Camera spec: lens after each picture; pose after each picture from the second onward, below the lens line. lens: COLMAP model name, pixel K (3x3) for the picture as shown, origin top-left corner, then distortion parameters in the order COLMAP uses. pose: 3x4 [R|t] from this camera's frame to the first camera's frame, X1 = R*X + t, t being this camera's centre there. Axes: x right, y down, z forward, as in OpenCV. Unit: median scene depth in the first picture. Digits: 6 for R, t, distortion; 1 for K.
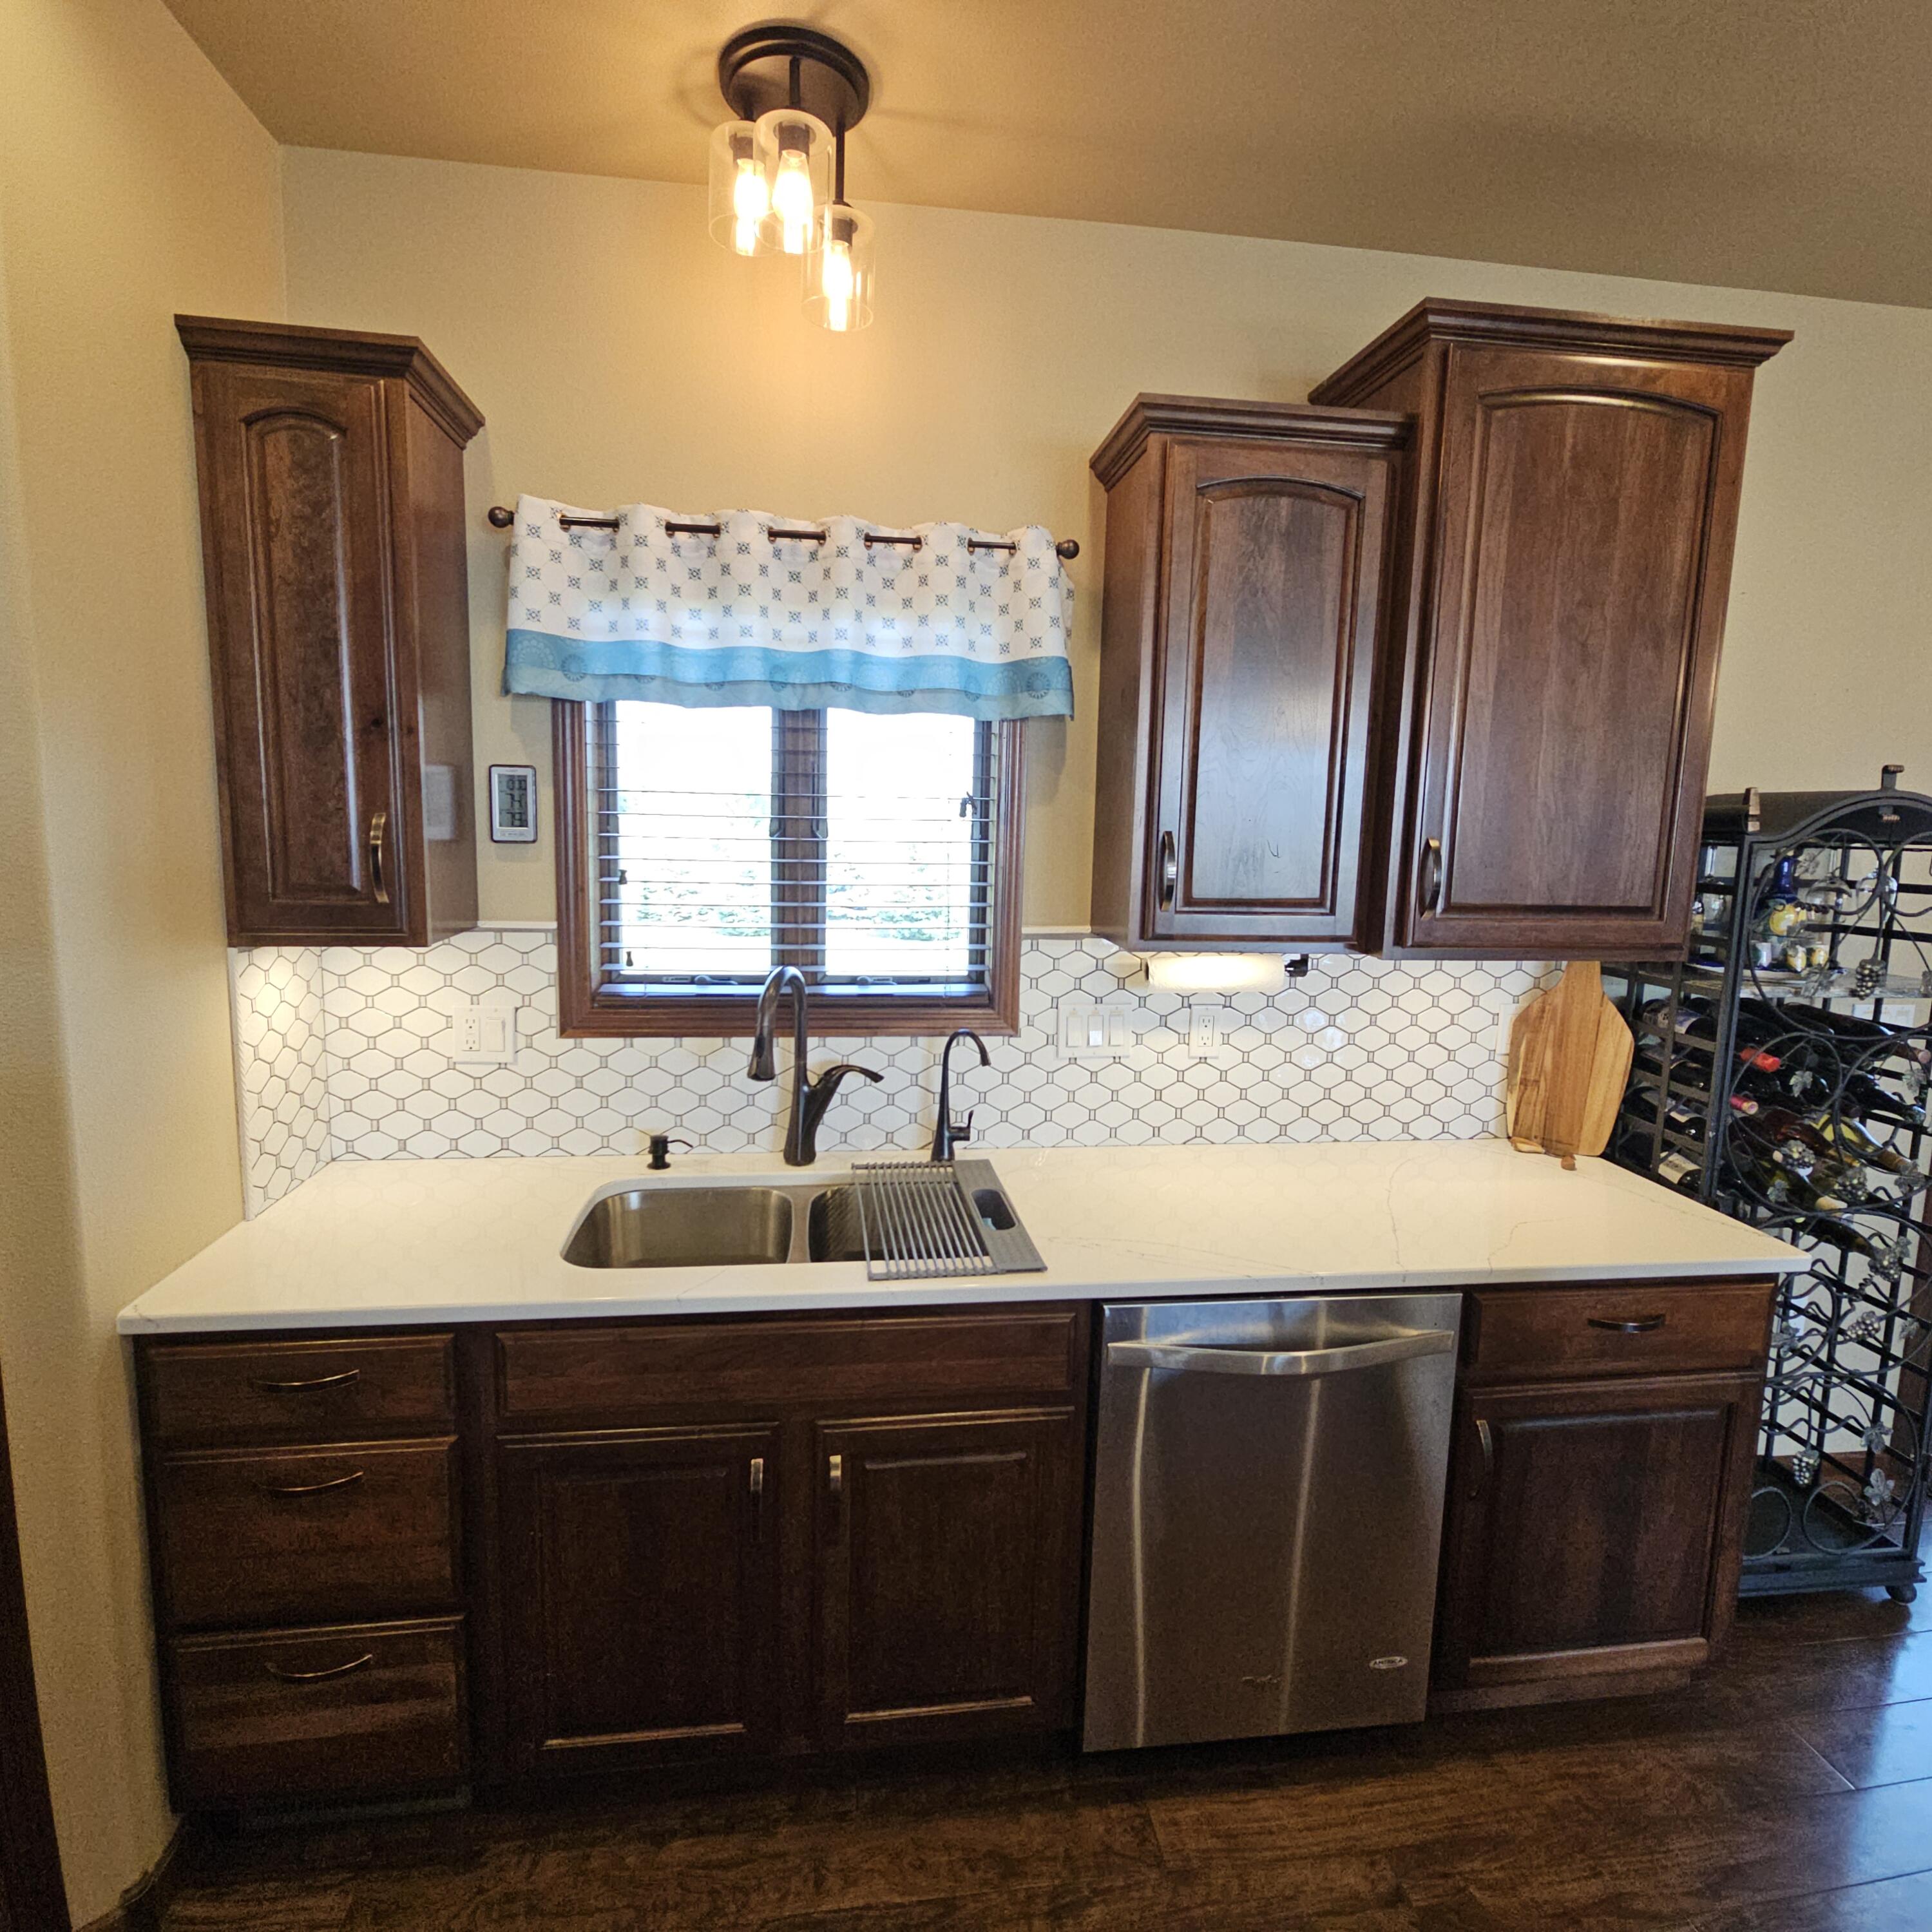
lens RADIAL K [[1046.2, 0, 962.9], [0, 1046.2, 940.0], [0, 0, 1]] dist [0.000298, -0.000473]
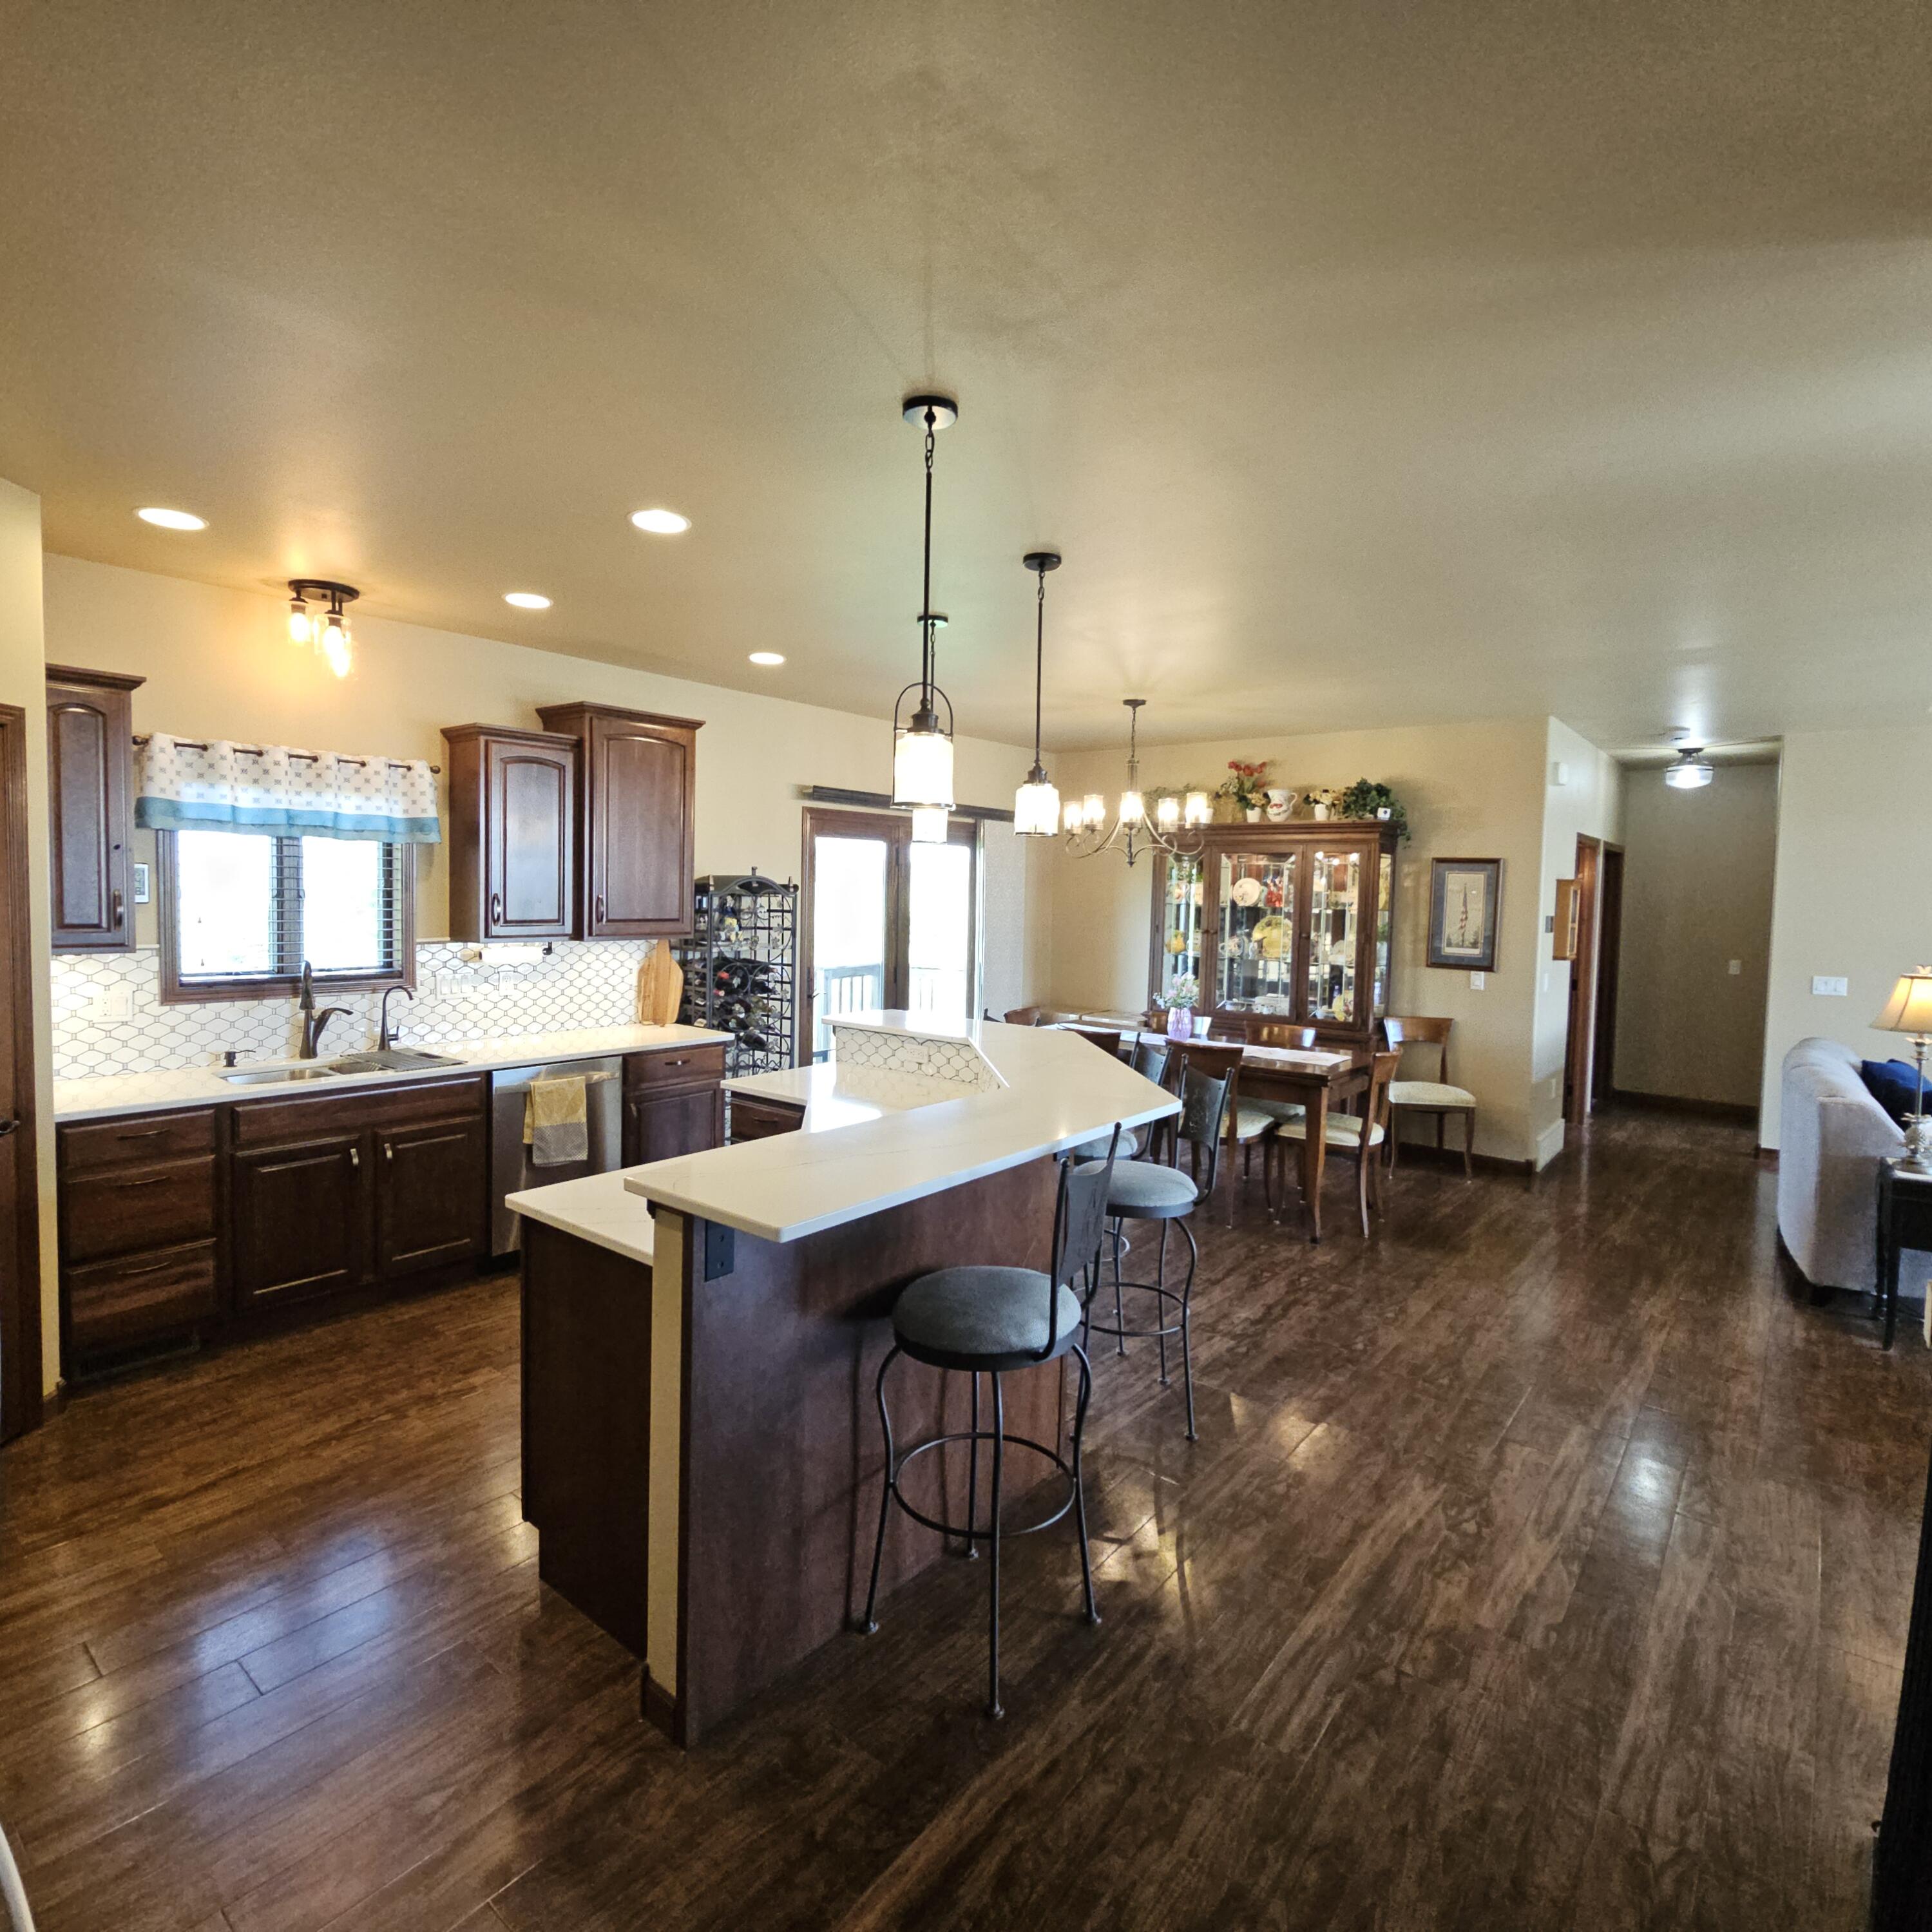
lens RADIAL K [[1046.2, 0, 962.9], [0, 1046.2, 940.0], [0, 0, 1]] dist [0.000298, -0.000473]
pose [[0.727081, -0.042581, 0.685230, -0.629979], [0.080781, 0.996448, -0.023794, 0.138672], [-0.681783, 0.072653, 0.727938, -1.386663]]
